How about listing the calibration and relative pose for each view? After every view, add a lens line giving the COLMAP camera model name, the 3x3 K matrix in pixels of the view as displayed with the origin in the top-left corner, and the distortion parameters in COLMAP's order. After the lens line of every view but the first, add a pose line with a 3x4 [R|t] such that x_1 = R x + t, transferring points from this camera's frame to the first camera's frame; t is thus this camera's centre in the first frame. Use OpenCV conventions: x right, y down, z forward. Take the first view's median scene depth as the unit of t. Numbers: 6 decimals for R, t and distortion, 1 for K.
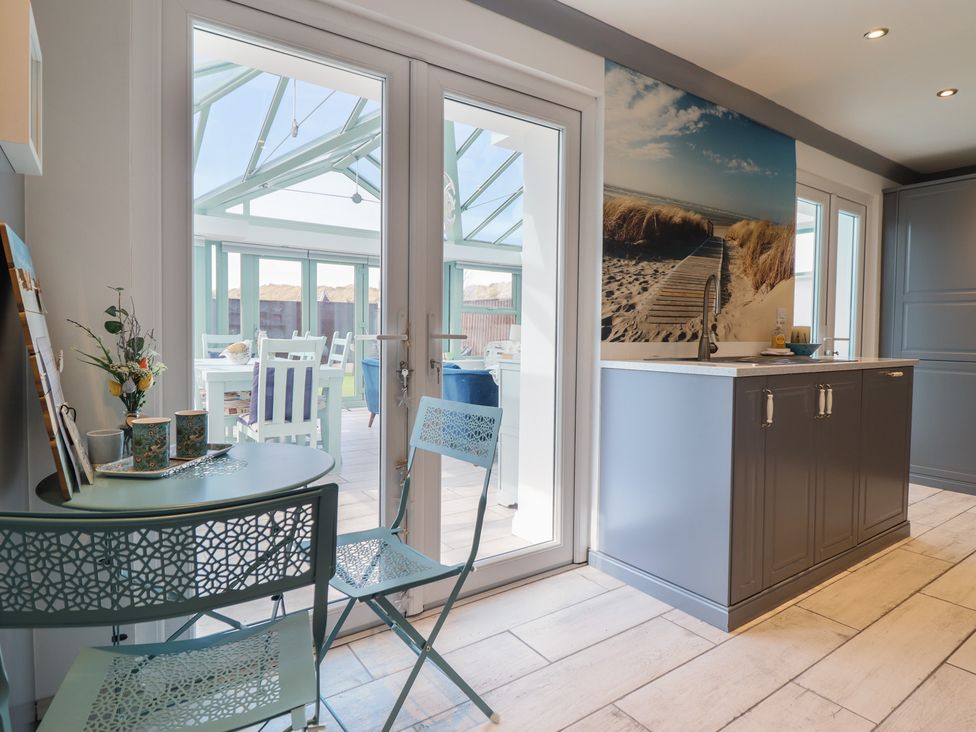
lens RADIAL K [[556.1, 0, 483.4], [0, 556.1, 351.1], [0, 0, 1]] dist [-0.001347, -0.008683]
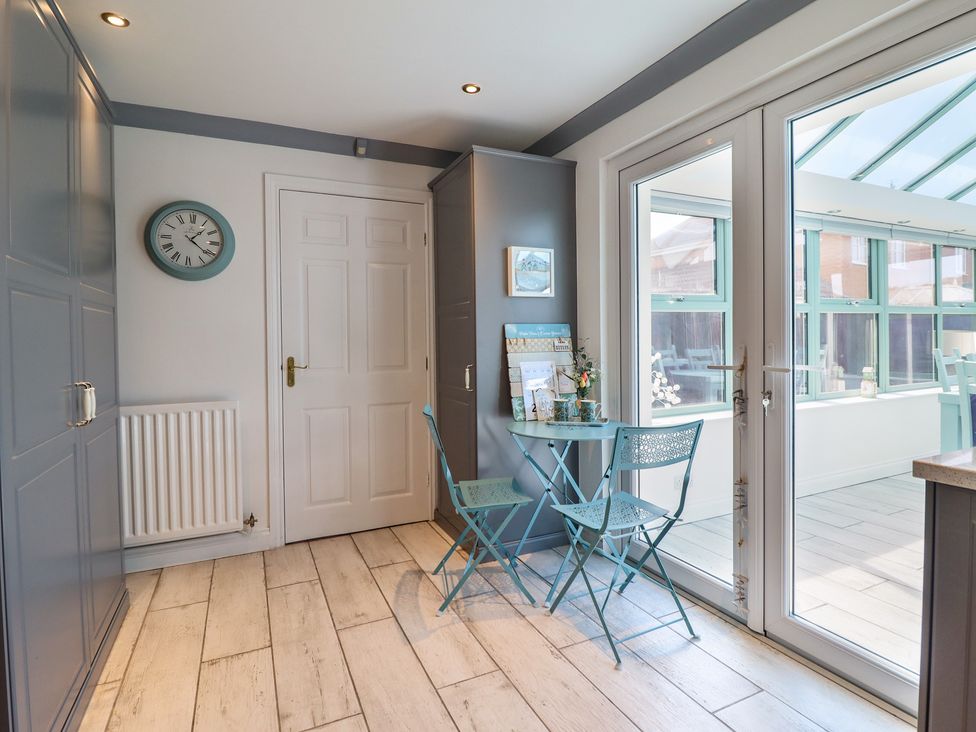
lens RADIAL K [[507.2, 0, 483.4], [0, 507.2, 351.1], [0, 0, 1]] dist [-0.005976, -0.010293]
pose [[-0.168280, 0.014508, -0.985633, 0.605743], [-0.020821, 0.999616, 0.018268, -0.042194], [0.985519, 0.023596, -0.167913, 0.425172]]
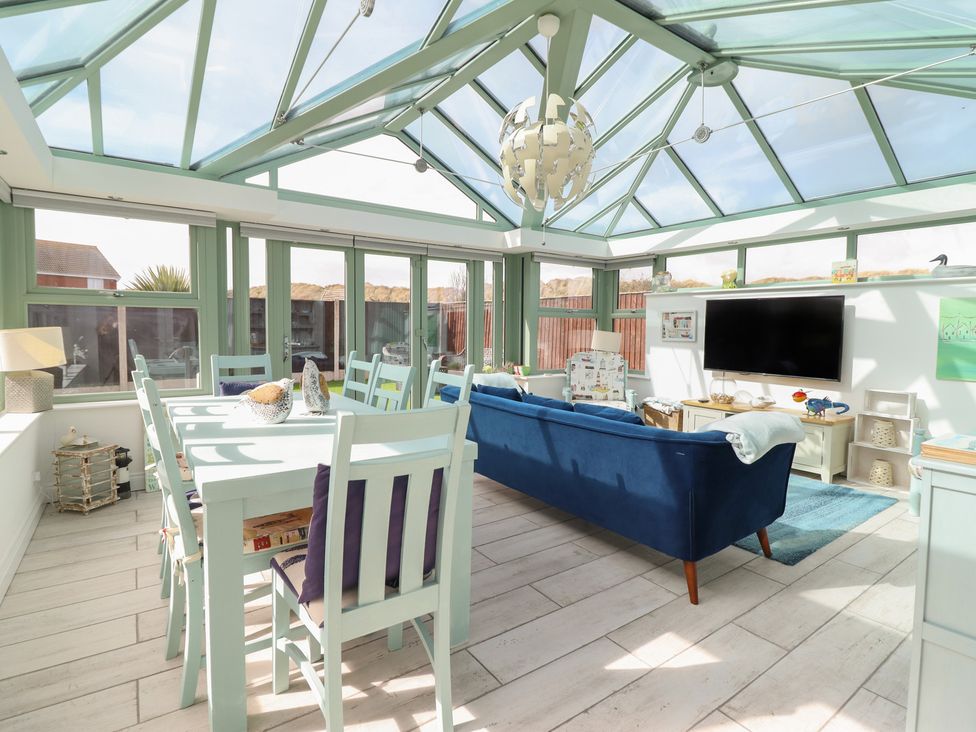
lens RADIAL K [[507.2, 0, 487.7], [0, 507.2, 353.1], [0, 0, 1]] dist [-0.005976, -0.010293]
pose [[0.999952, -0.000824, 0.009769, -0.335370], [0.000648, 0.999838, 0.017969, -0.080485], [-0.009783, -0.017962, 0.999791, 0.724651]]
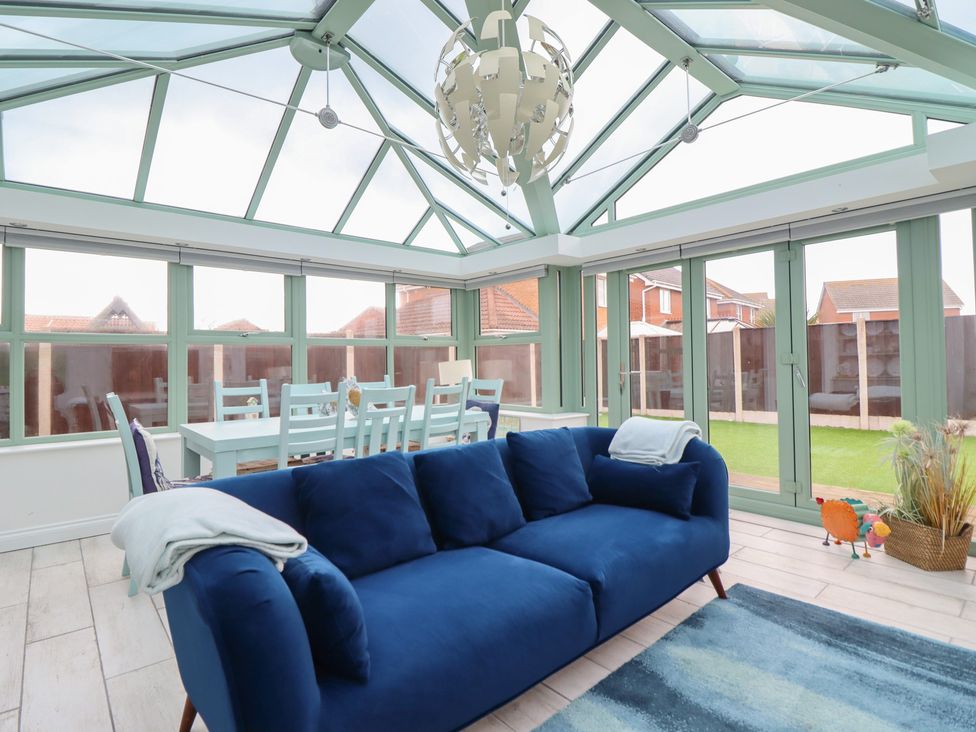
lens RADIAL K [[507.2, 0, 486.9], [0, 507.2, 352.6], [0, 0, 1]] dist [-0.005976, -0.010293]
pose [[0.105384, -0.034810, -0.993822, 0.566556], [-0.017606, 0.999165, -0.036864, -0.080794], [0.994276, 0.021382, 0.104683, 1.743564]]
